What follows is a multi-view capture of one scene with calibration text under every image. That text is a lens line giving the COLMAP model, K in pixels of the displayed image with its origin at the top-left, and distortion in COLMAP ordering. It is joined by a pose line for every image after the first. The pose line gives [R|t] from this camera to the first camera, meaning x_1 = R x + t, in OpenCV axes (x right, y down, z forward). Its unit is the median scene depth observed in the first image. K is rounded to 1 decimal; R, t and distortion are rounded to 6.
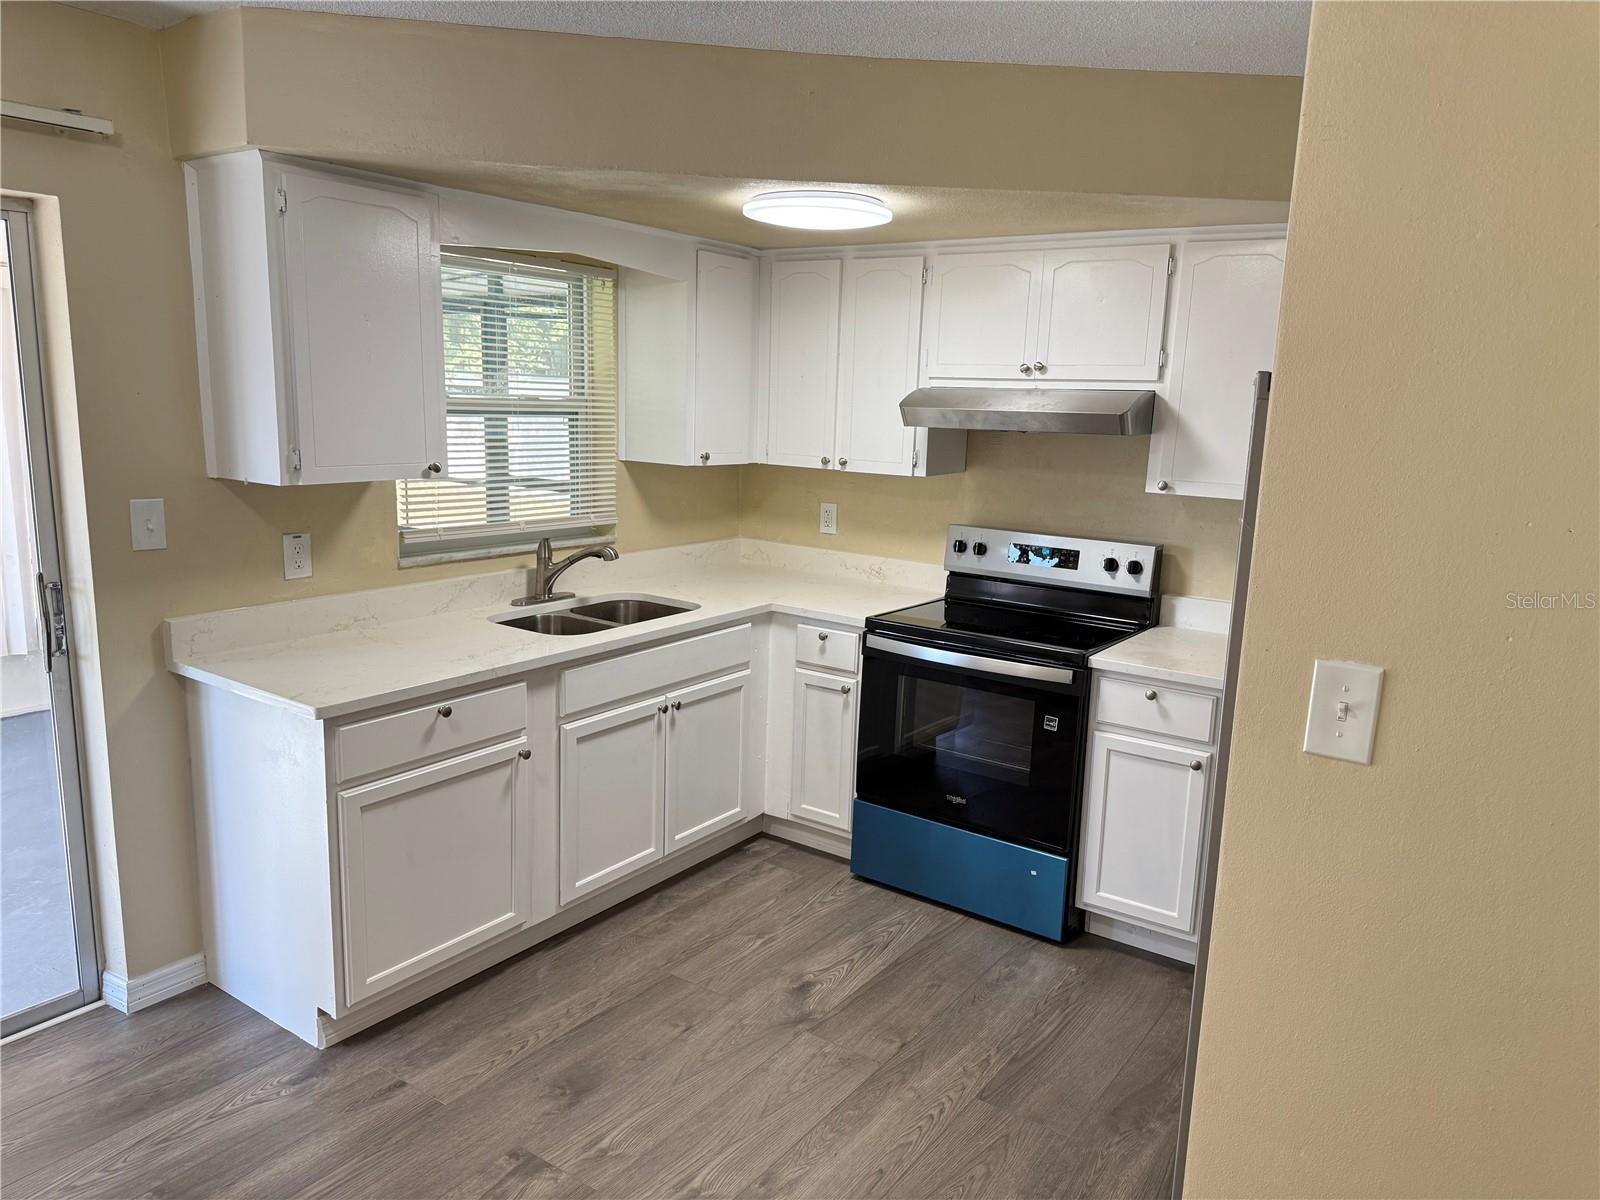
lens RADIAL K [[1145.5, 0, 810.0], [0, 1145.5, 596.0], [0, 0, 1]] dist [0.099811, -0.006702]
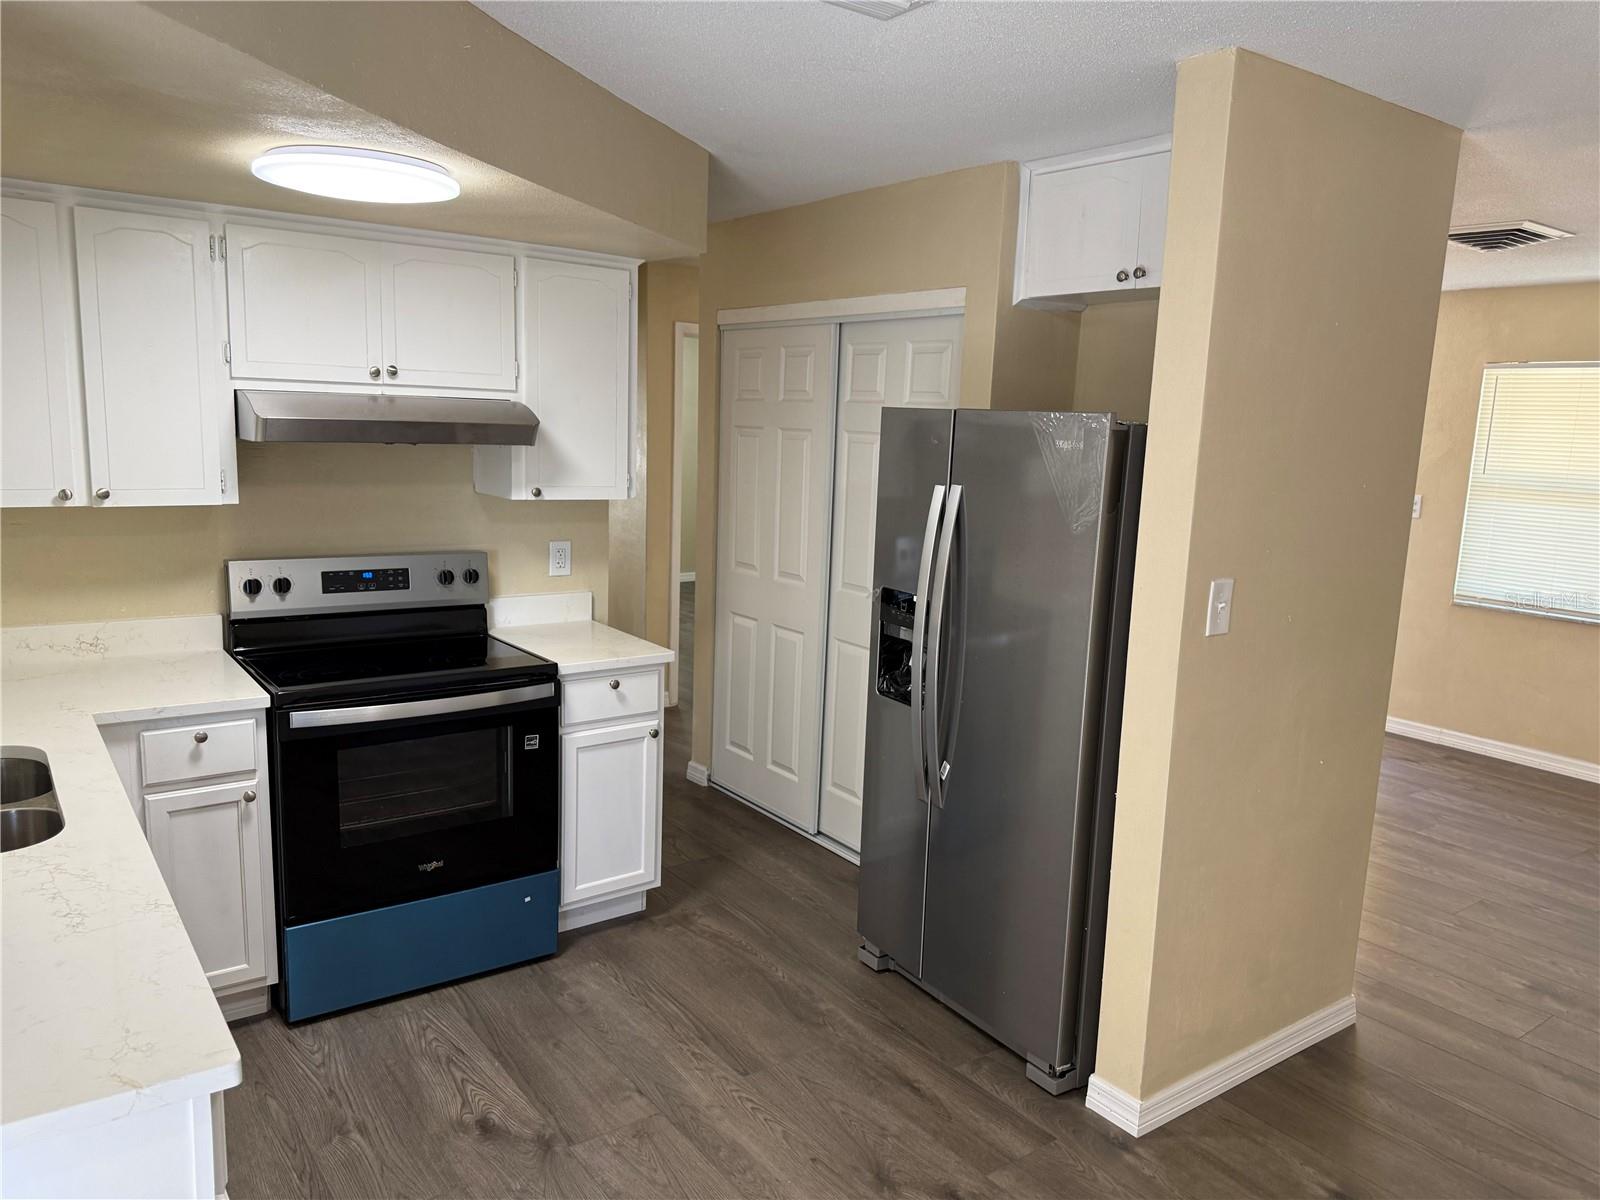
lens RADIAL K [[1145.5, 0, 806.3], [0, 1145.5, 599.9], [0, 0, 1]] dist [0.099811, -0.006702]
pose [[0.345259, -0.173075, 0.922411, -0.582143], [0.147791, 0.980612, 0.128678, -0.097460], [-0.926798, 0.091897, 0.364144, 0.407863]]
